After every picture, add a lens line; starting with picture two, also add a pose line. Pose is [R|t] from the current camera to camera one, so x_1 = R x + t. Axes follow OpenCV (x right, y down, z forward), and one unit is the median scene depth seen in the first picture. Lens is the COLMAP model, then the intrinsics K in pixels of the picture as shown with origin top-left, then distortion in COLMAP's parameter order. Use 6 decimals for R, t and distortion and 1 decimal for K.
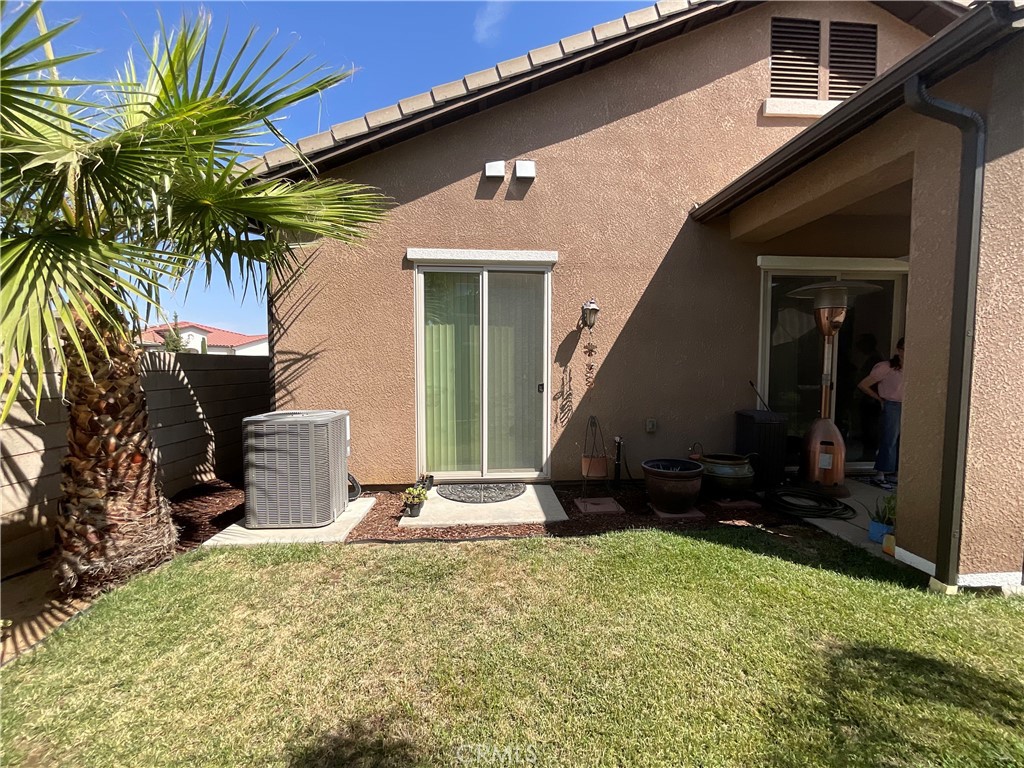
lens RADIAL K [[416.6, 0, 512.0], [0, 416.6, 384.0], [0, 0, 1]] dist [-0.002321, 0.000070]
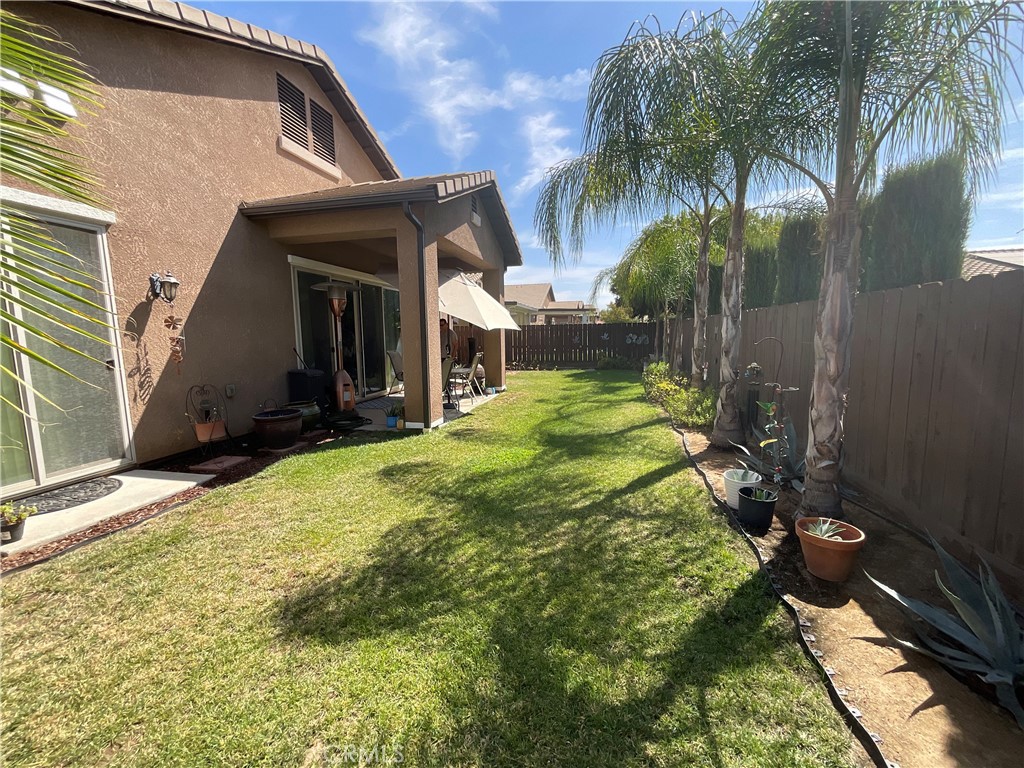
lens RADIAL K [[416.6, 0, 512.0], [0, 416.6, 384.0], [0, 0, 1]] dist [-0.002321, 0.000070]
pose [[0.293457, -0.119033, 0.948533, -0.526639], [0.064480, 0.992423, 0.104592, 0.011799], [-0.953795, 0.030469, 0.298909, -0.077608]]
